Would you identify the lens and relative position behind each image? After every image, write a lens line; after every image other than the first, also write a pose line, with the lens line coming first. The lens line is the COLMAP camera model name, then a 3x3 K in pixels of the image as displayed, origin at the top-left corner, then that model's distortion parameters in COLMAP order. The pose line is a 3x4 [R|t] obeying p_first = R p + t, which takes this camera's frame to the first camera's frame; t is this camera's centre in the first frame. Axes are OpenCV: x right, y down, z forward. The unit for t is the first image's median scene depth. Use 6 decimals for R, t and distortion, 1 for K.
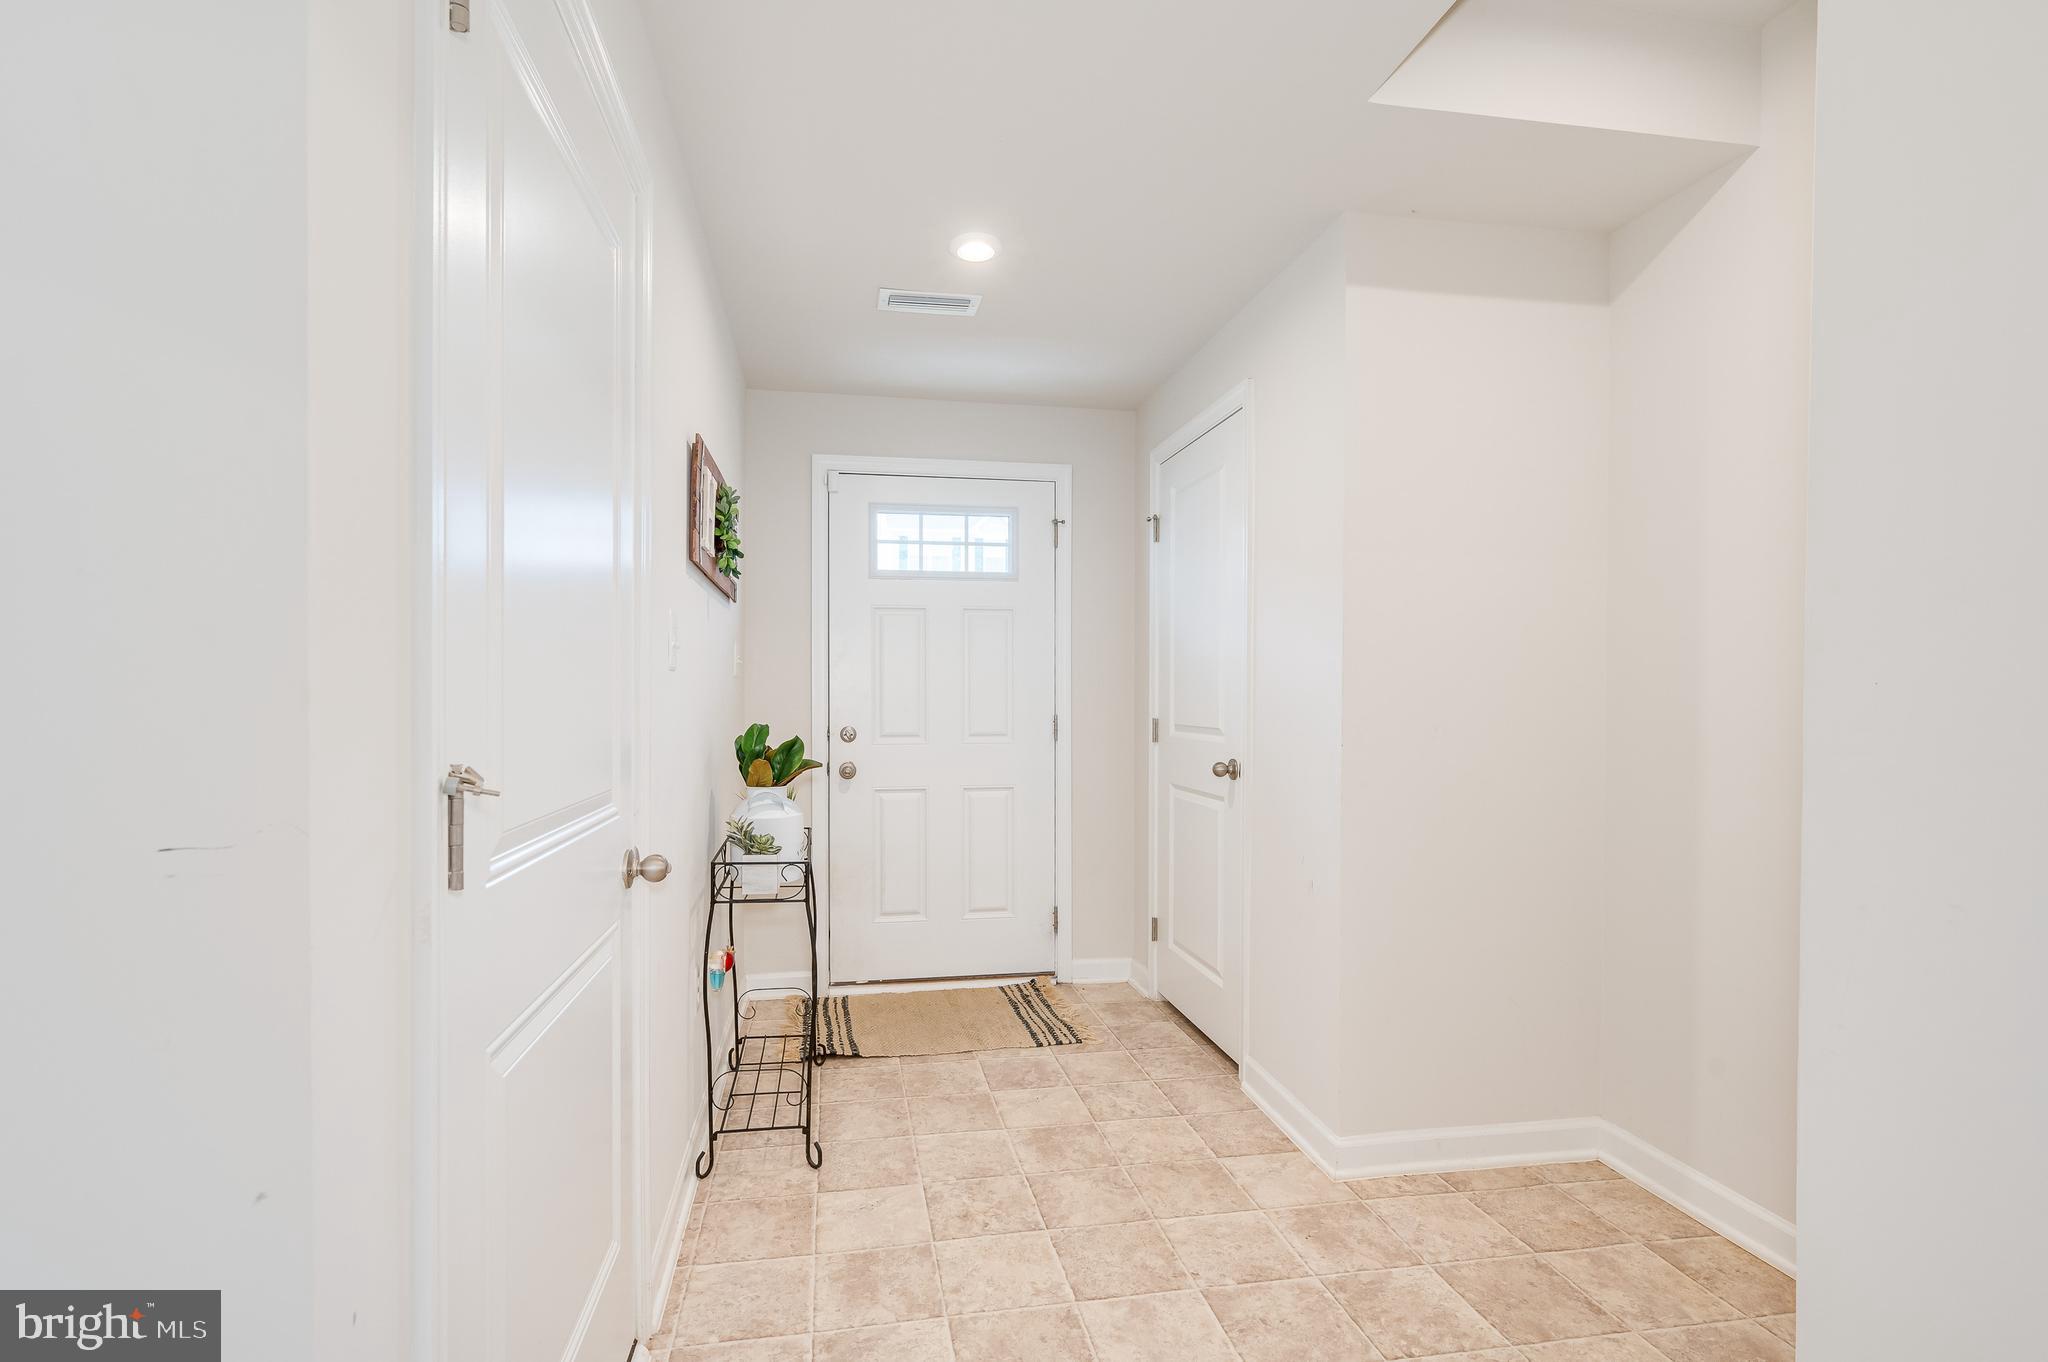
lens RADIAL K [[944.3, 0, 1022.3], [0, 944.3, 693.1], [0, 0, 1]] dist [-0.000775, 0.000059]
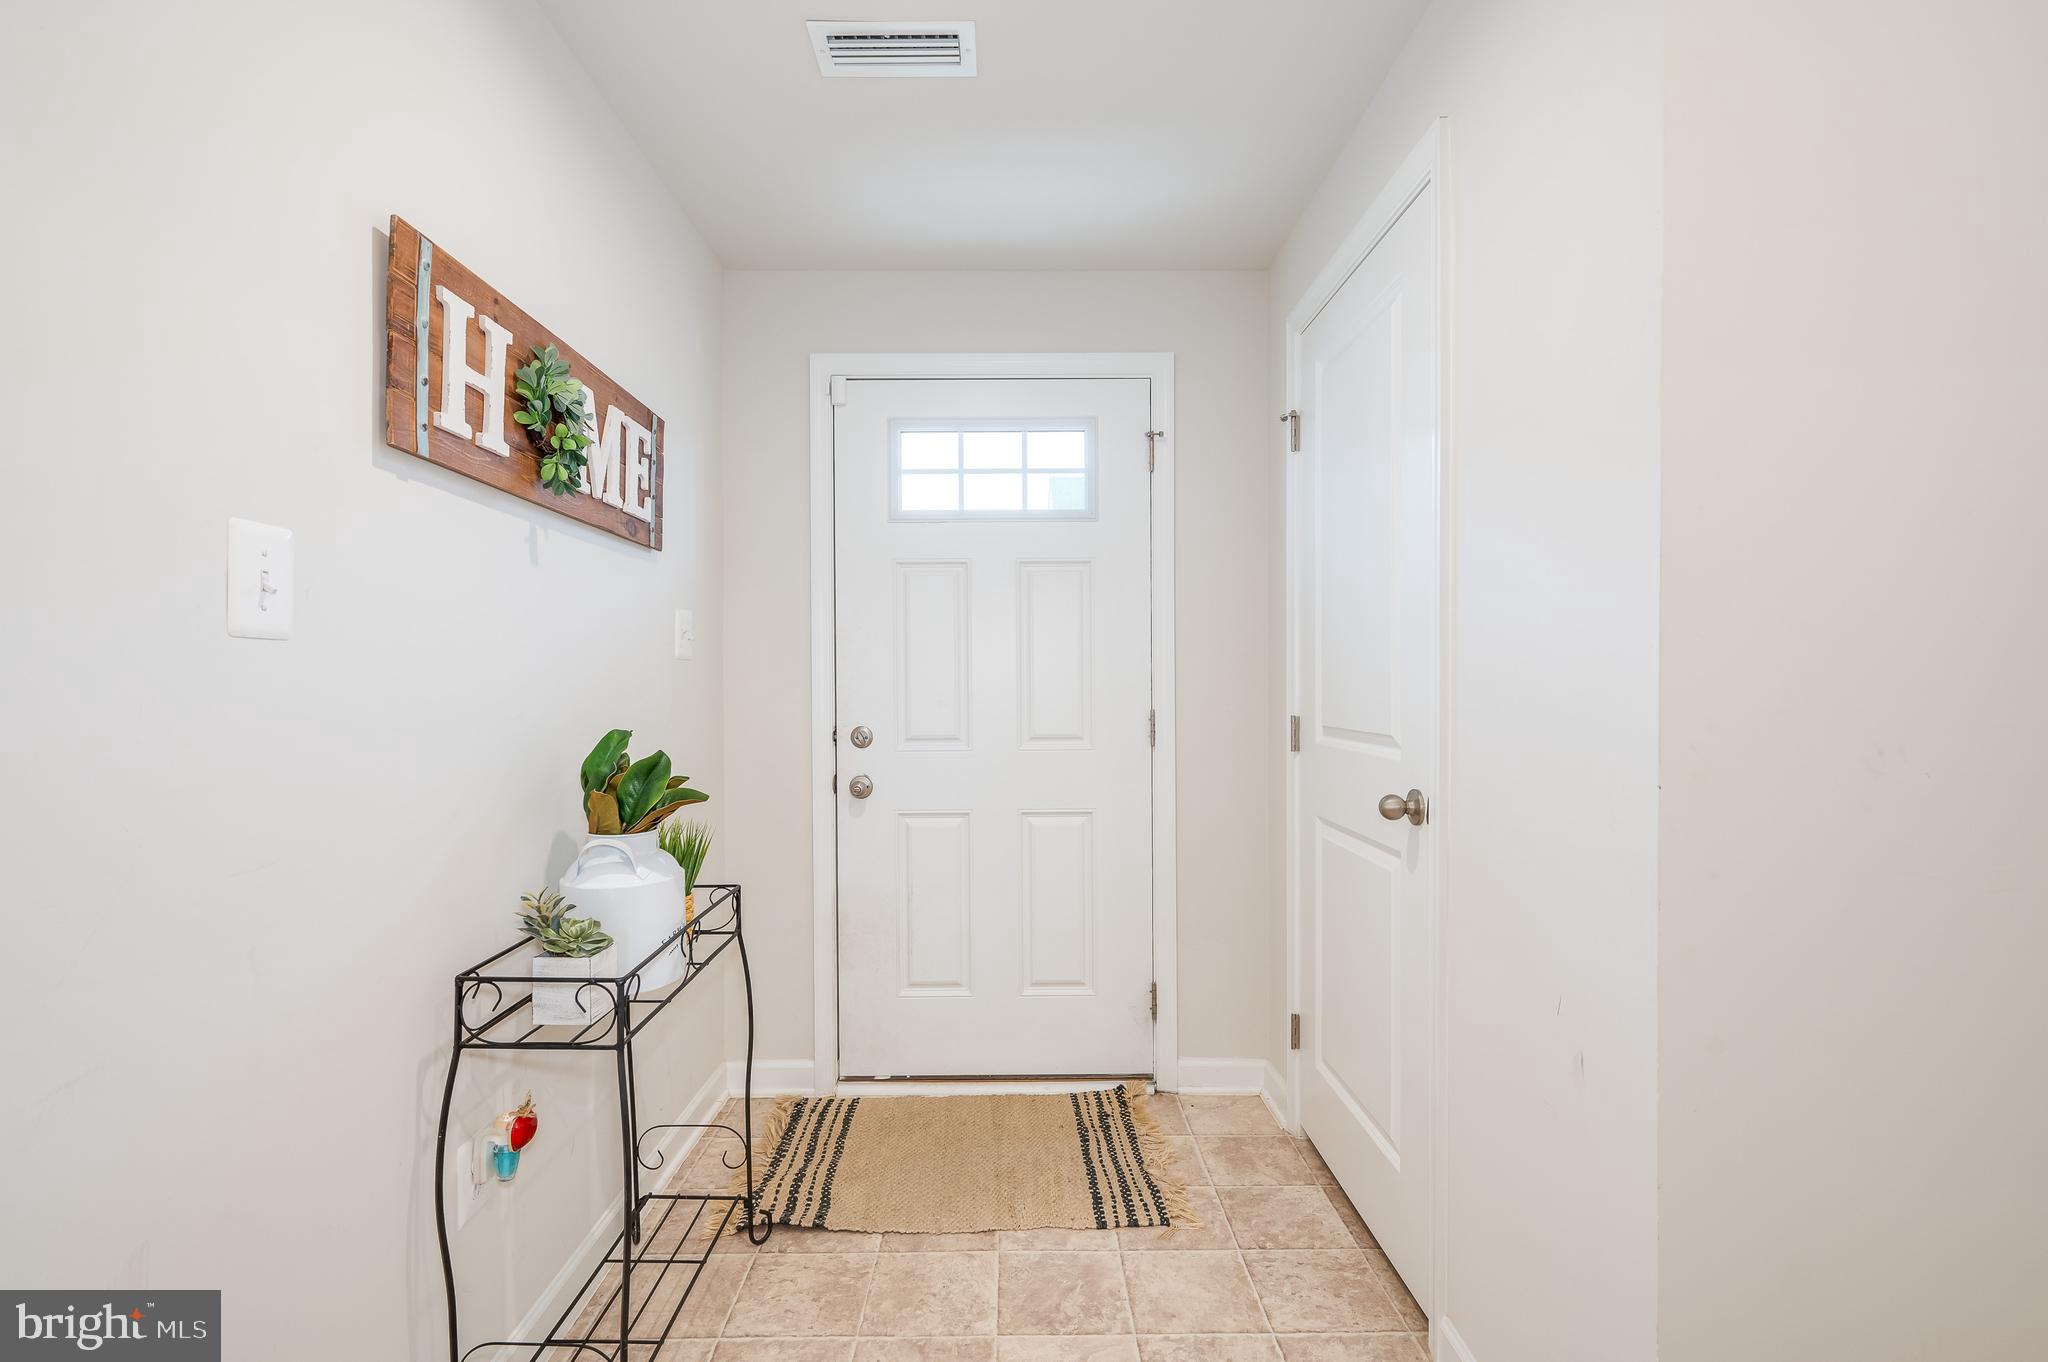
lens RADIAL K [[977.4, 0, 1021.7], [0, 977.4, 684.8], [0, 0, 1]] dist [0.001916, -0.000884]
pose [[0.985554, -0.004892, -0.169292, 0.068473], [0.005632, 0.999977, 0.003889, 0.001005], [0.169269, -0.004787, 0.985558, 0.290212]]
